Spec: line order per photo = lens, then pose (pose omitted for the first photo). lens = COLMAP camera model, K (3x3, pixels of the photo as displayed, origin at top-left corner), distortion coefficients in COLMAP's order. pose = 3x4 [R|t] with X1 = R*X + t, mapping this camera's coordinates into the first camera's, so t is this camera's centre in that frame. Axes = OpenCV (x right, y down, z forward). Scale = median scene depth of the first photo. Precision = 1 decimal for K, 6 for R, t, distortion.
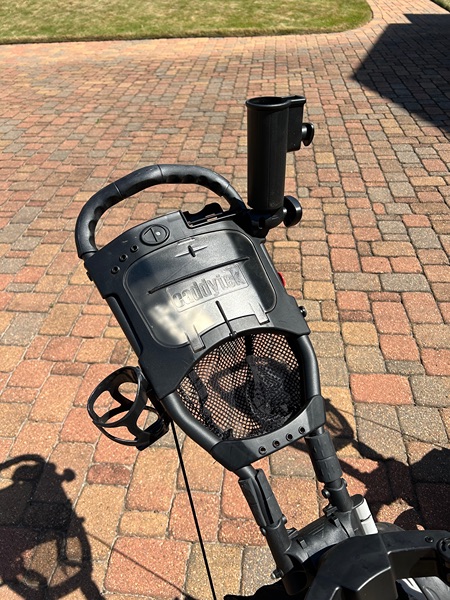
lens RADIAL K [[440.2, 0, 225.0], [0, 440.2, 300.0], [0, 0, 1]] dist [0.071088, -0.084029]
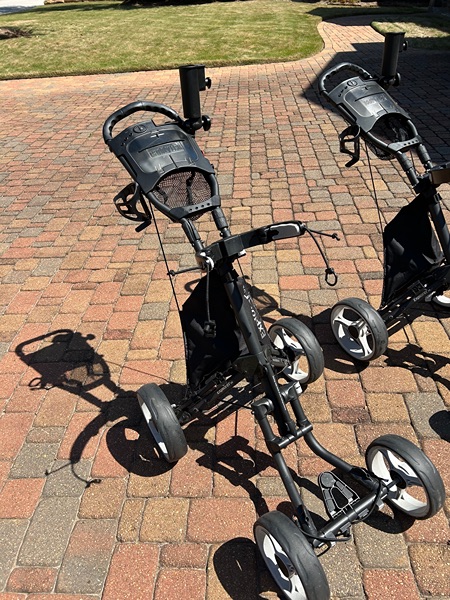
lens RADIAL K [[440.2, 0, 225.0], [0, 440.2, 300.0], [0, 0, 1]] dist [0.071088, -0.084029]
pose [[0.998529, -0.046513, 0.027875, 0.029835], [0.048154, 0.996950, -0.061411, 0.164229], [-0.024933, 0.062663, 0.997723, -0.223806]]
